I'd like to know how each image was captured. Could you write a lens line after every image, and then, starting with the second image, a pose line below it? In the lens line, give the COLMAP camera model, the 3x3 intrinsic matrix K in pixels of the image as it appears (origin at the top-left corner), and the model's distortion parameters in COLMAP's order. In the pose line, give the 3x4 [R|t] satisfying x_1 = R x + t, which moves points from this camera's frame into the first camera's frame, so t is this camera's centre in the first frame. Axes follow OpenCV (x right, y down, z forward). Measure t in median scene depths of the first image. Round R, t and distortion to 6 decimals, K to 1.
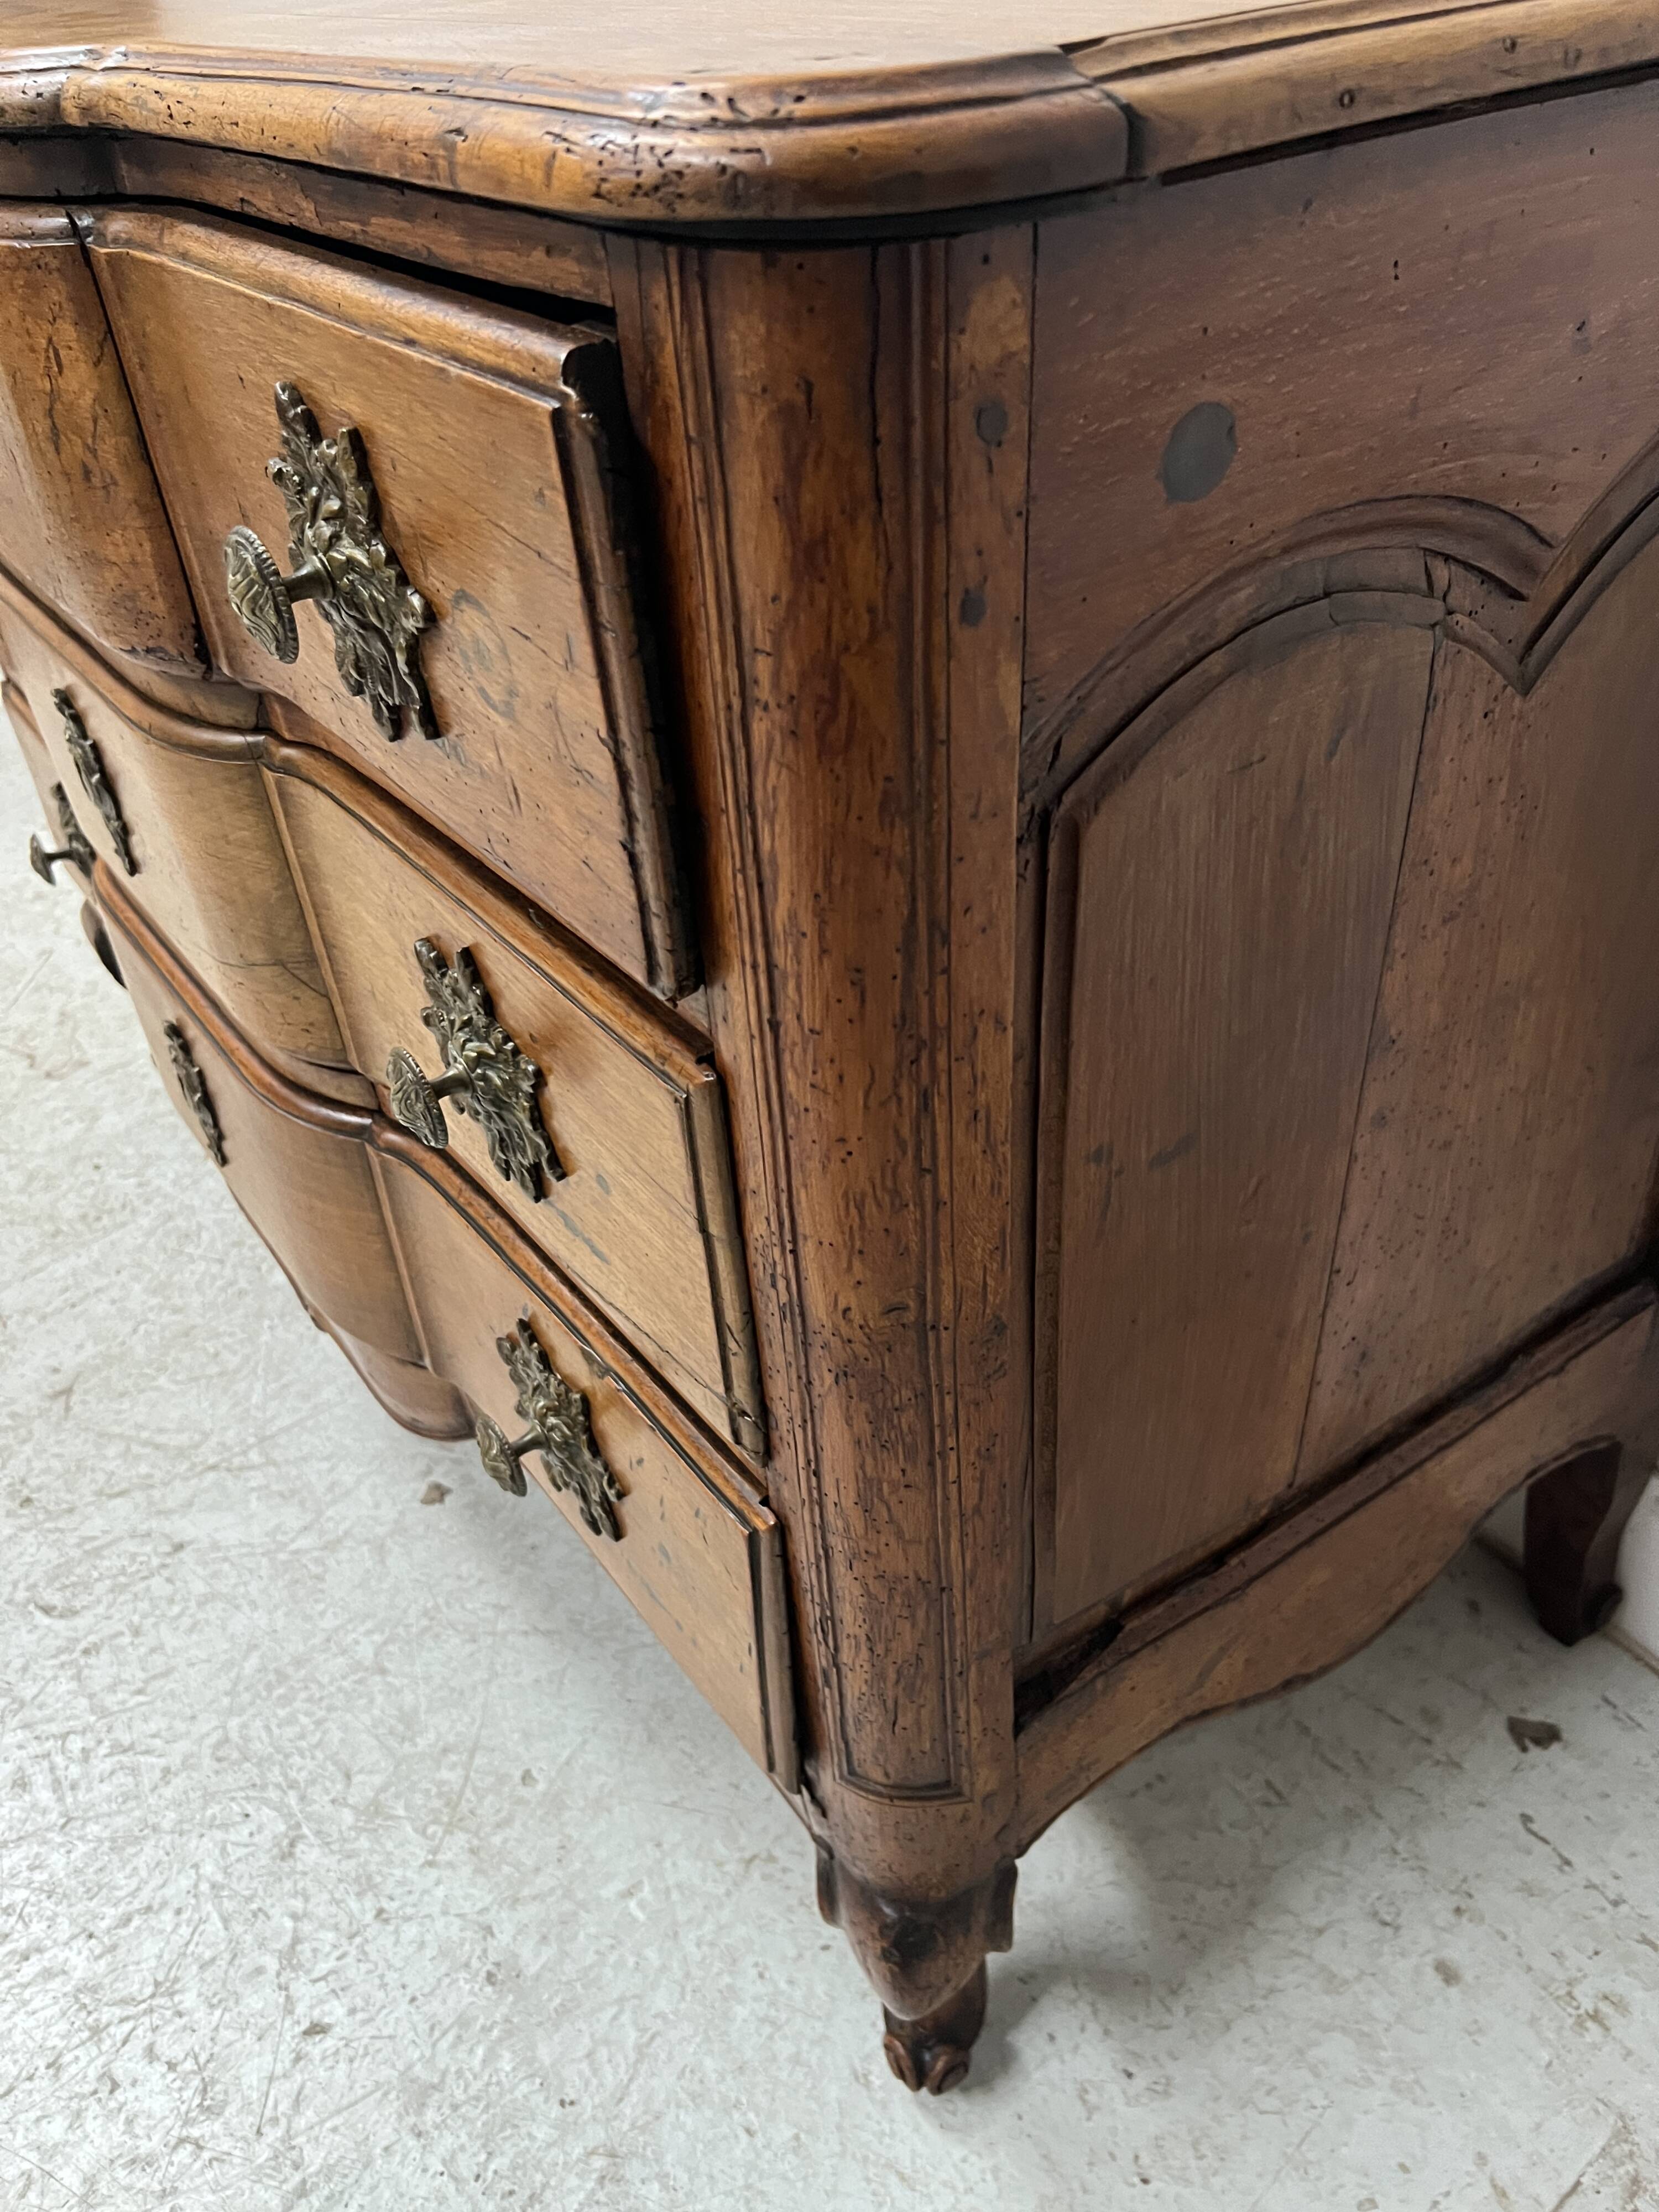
lens RADIAL K [[1677.0, 0, 821.8], [0, 1677.0, 1110.5], [0, 0, 1]] dist [0.023919, -0.033321]
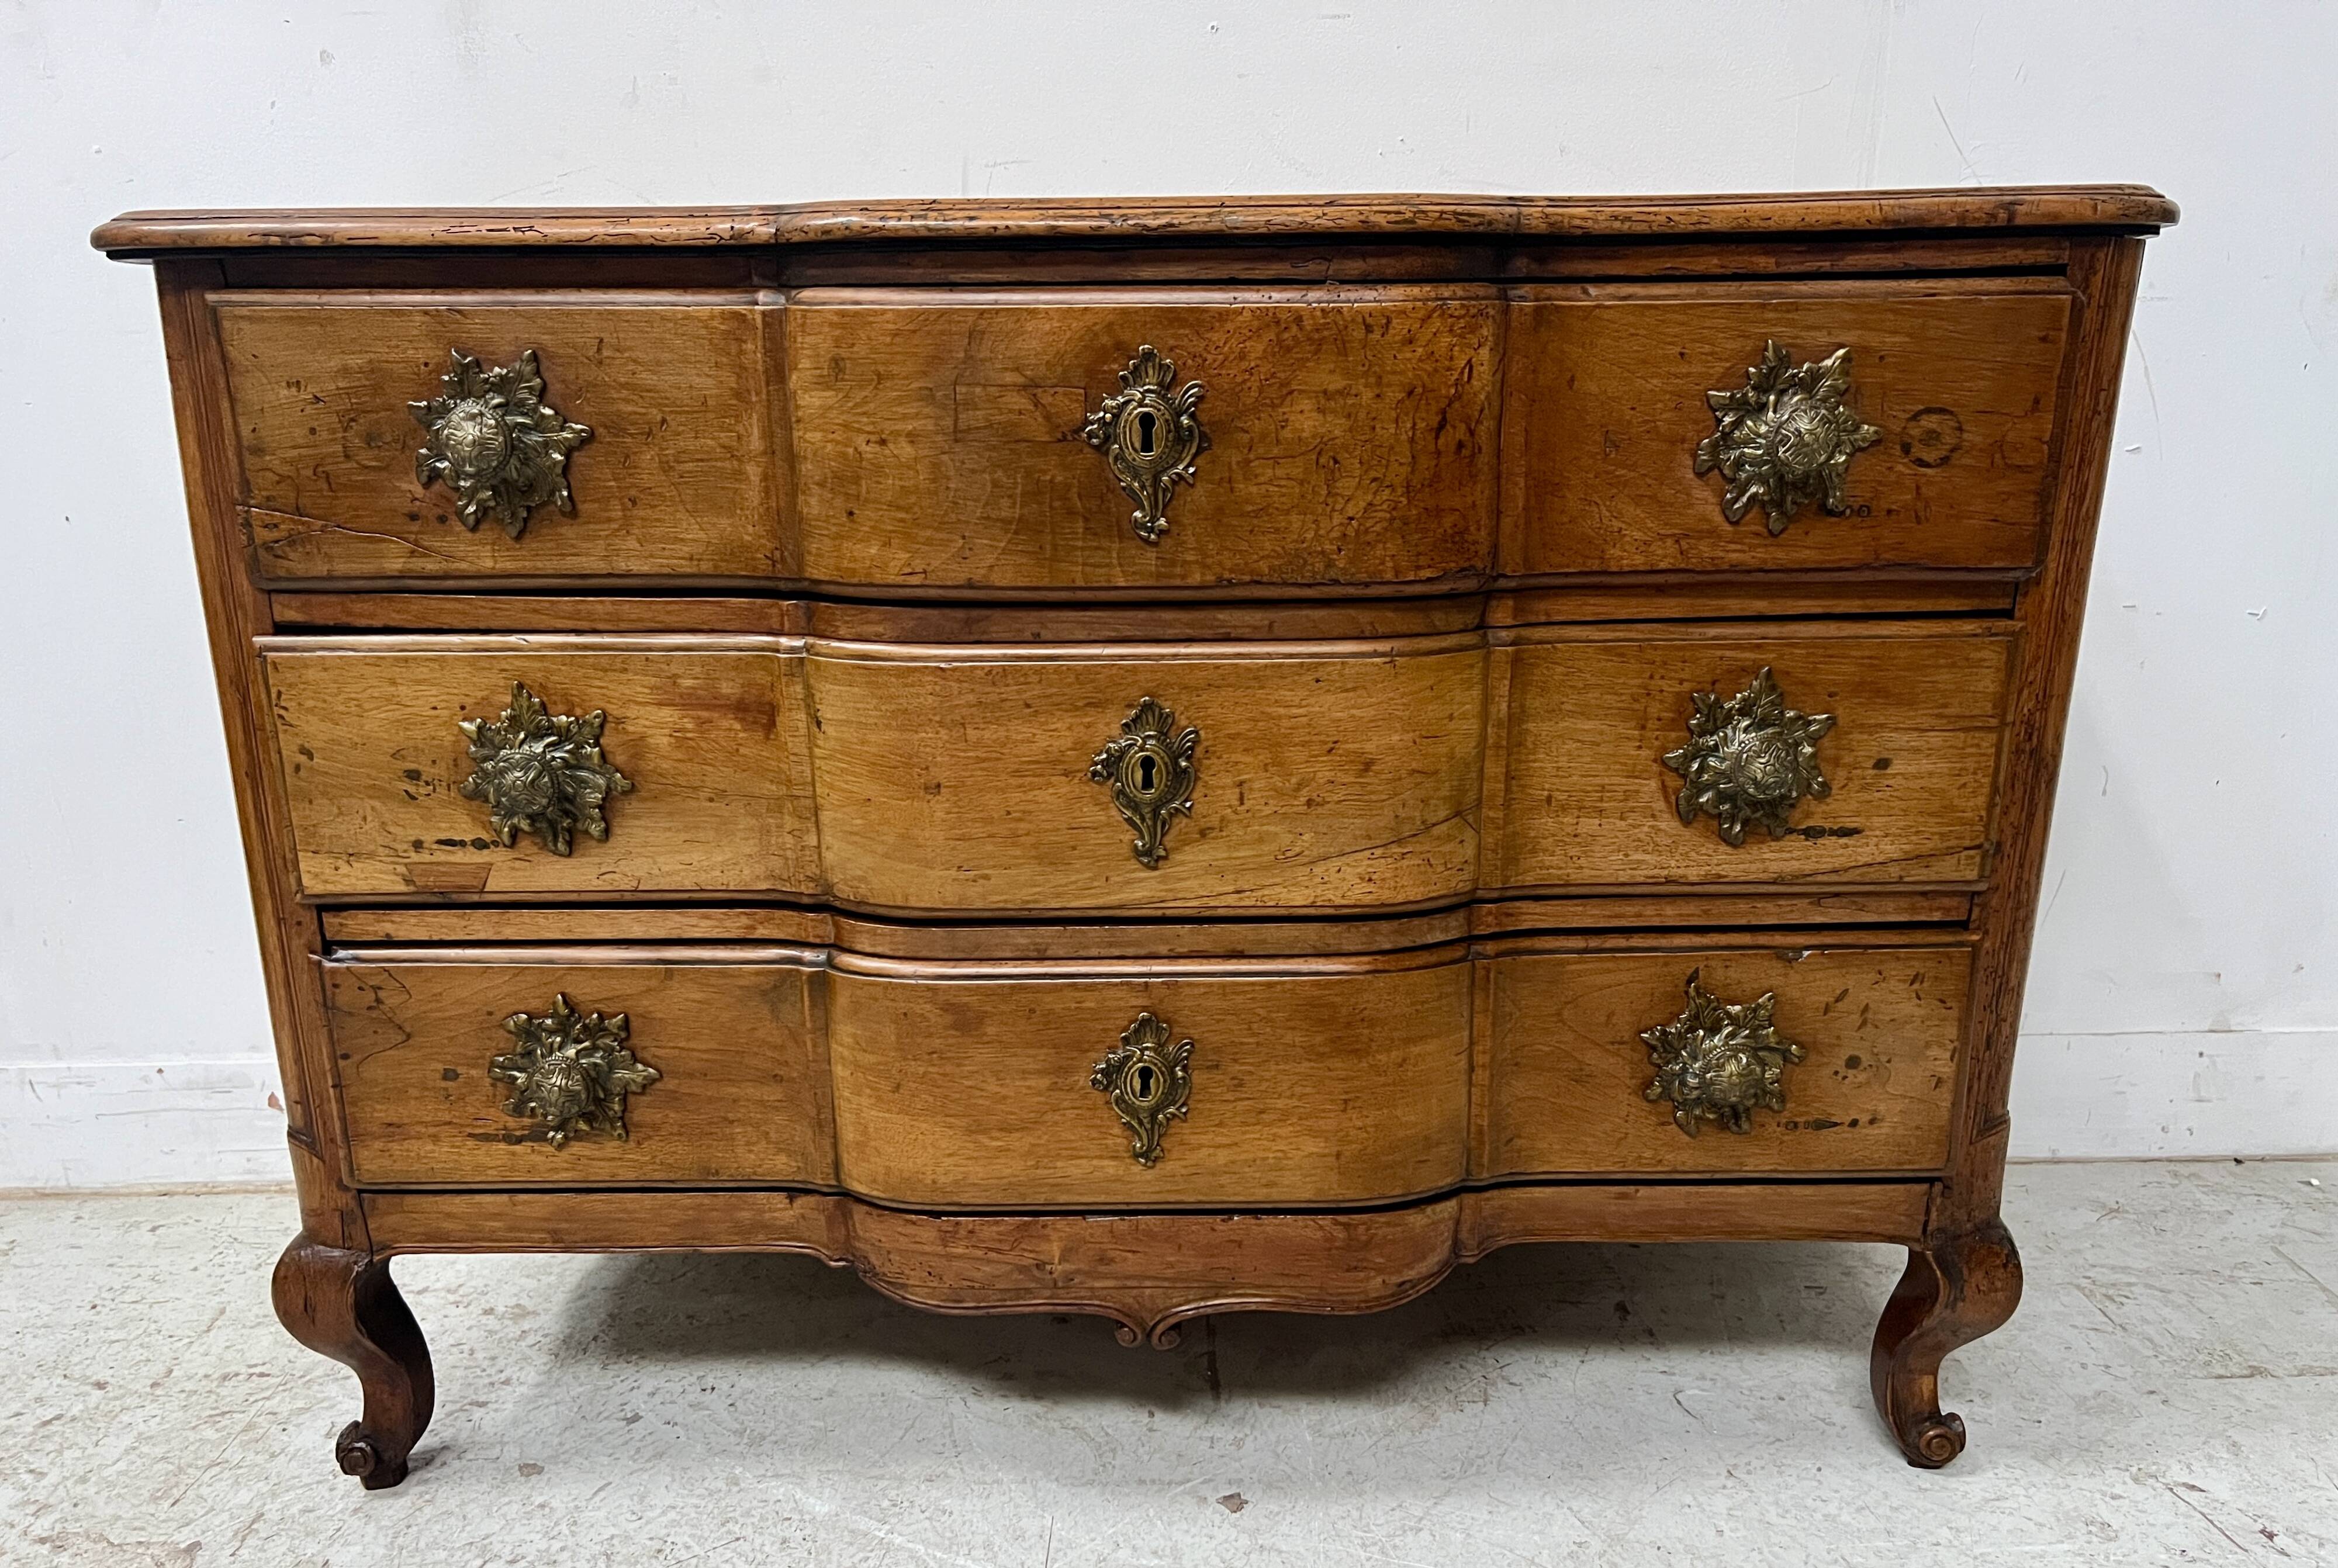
lens RADIAL K [[1752.9, 0, 1181.0], [0, 1752.9, 900.0], [0, 0, 1]] dist [0.047504, -0.057991]
pose [[0.584850, -0.185770, 0.789582, -1.861499], [0.464674, 0.874596, -0.138416, 0.076026], [-0.664852, 0.447851, 0.597831, 0.398177]]
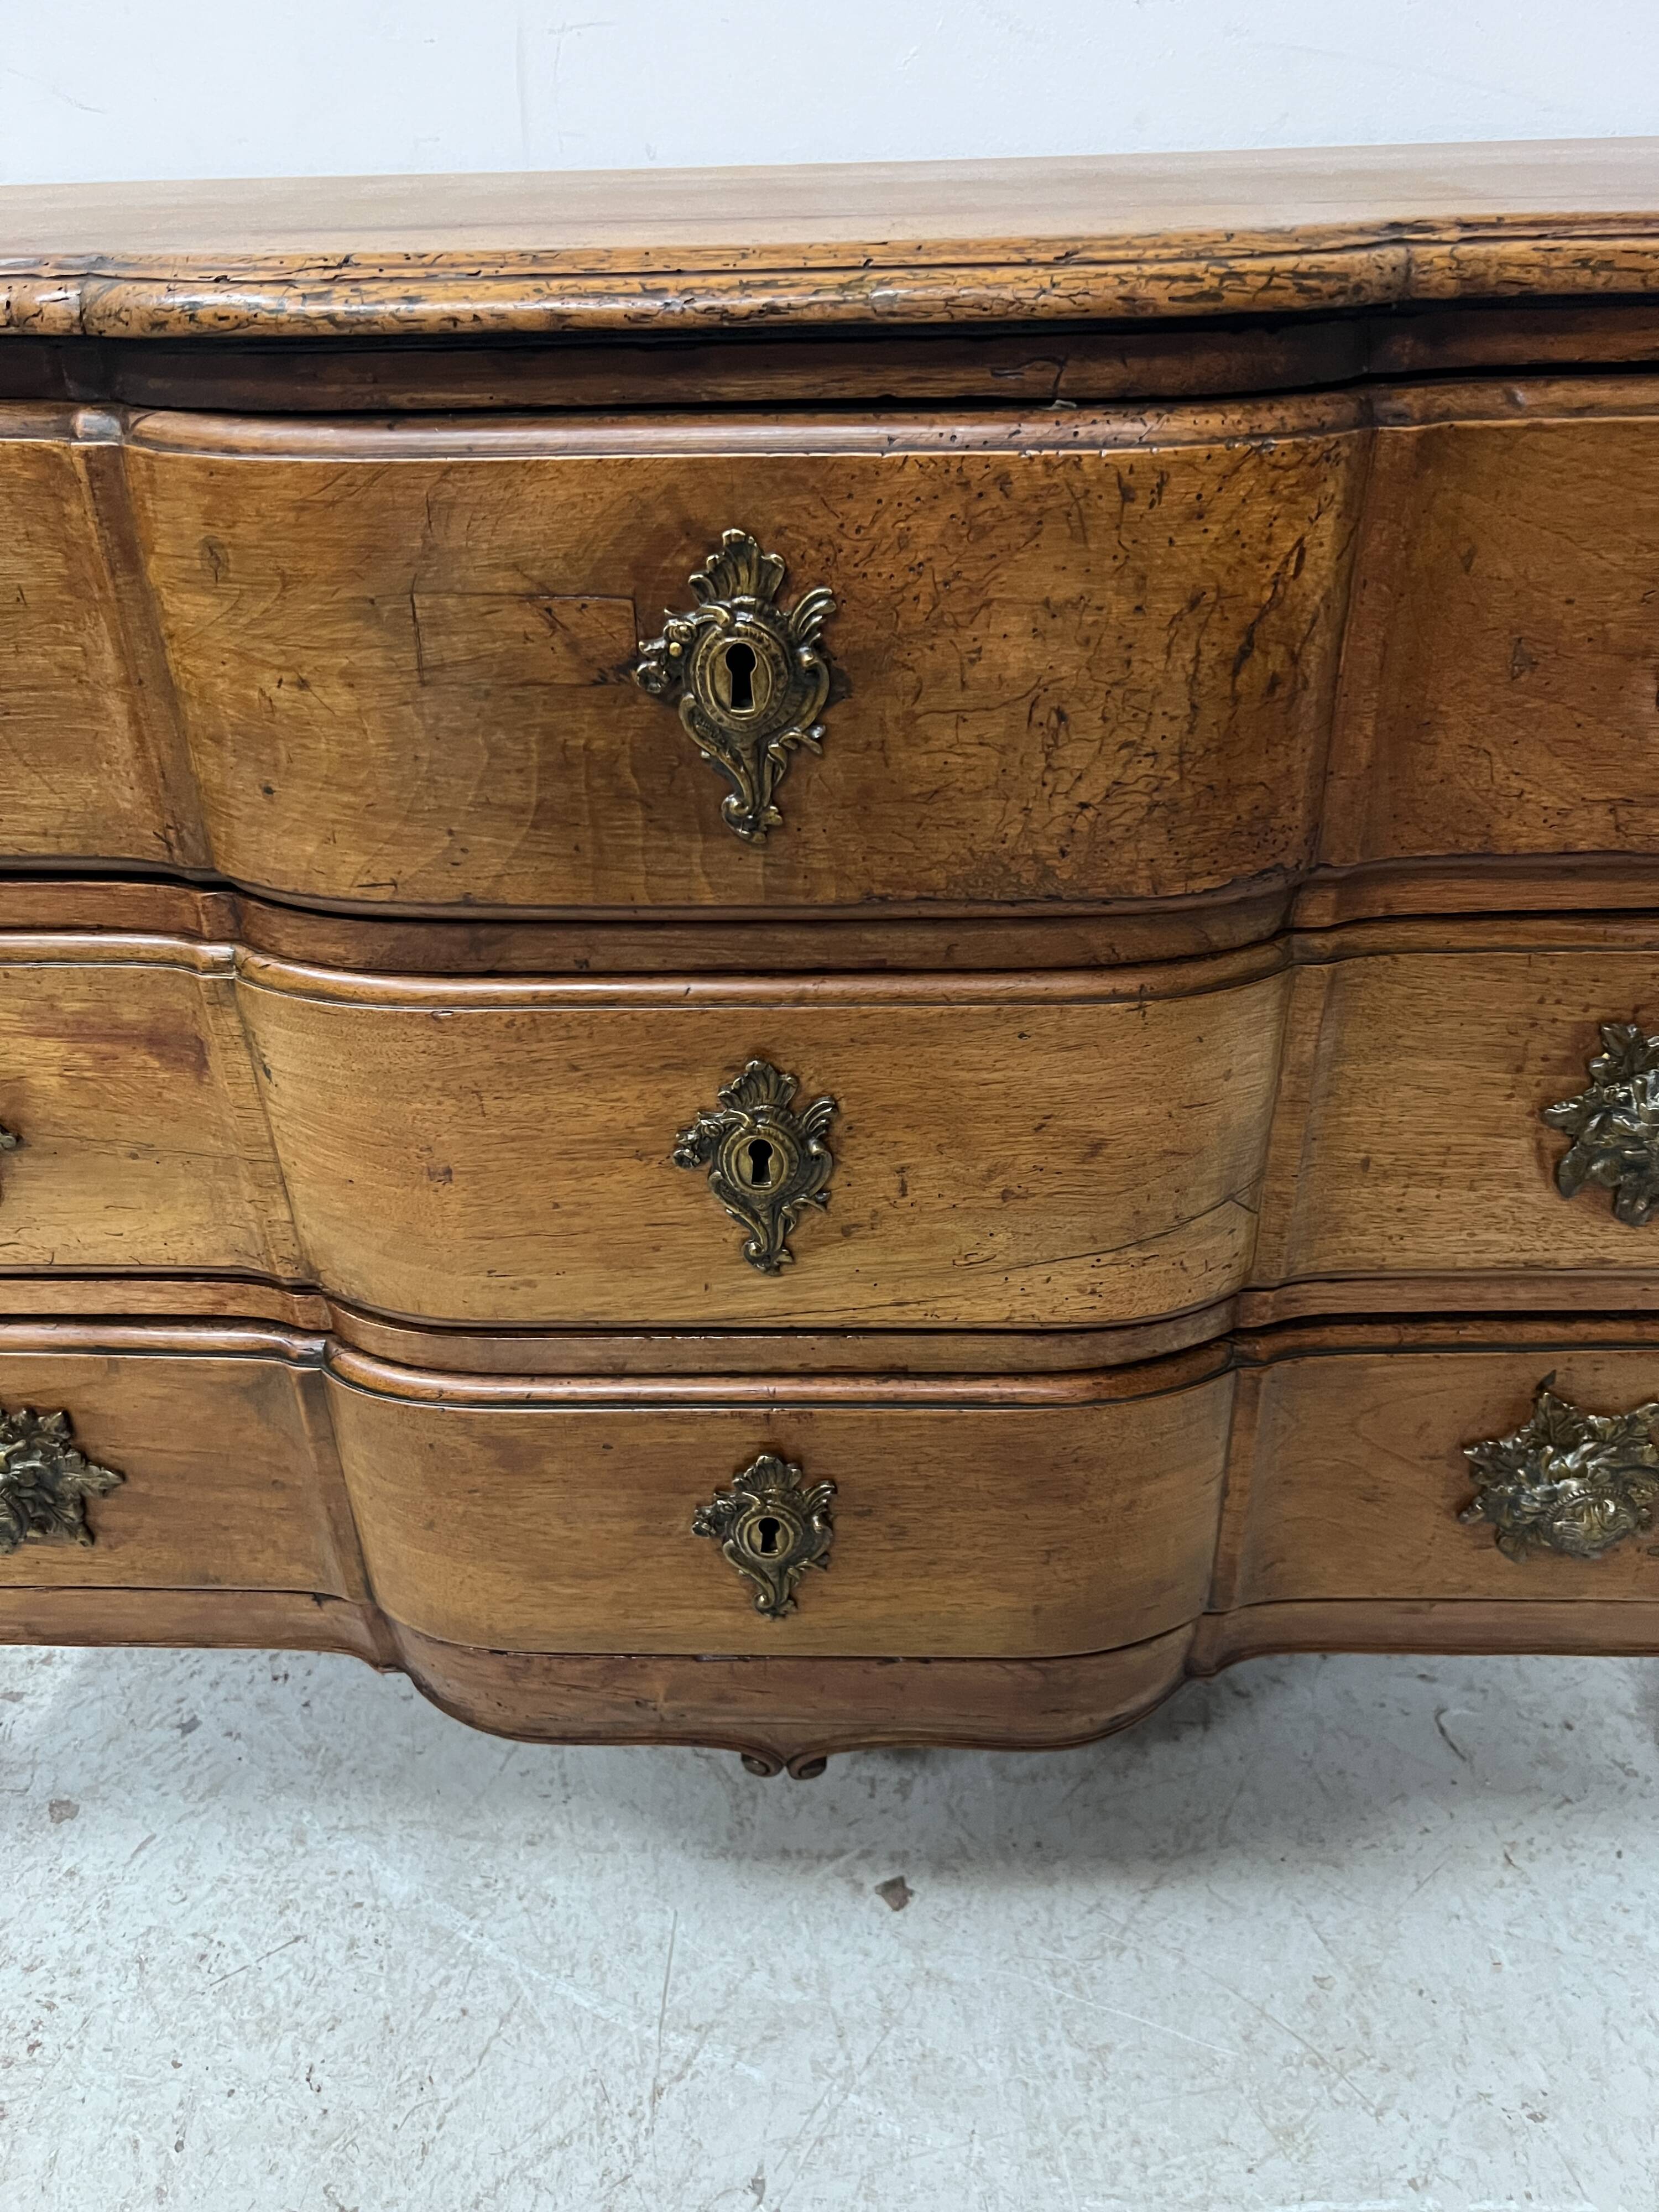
lens RADIAL K [[1668.5, 0, 829.5], [0, 1668.5, 1106.0], [0, 0, 1]] dist [0.021141, -0.022670]
pose [[0.610172, -0.369800, 0.700670, -1.254025], [0.462774, 0.884188, 0.063655, -0.339833], [-0.643064, 0.285411, 0.710640, 0.574635]]
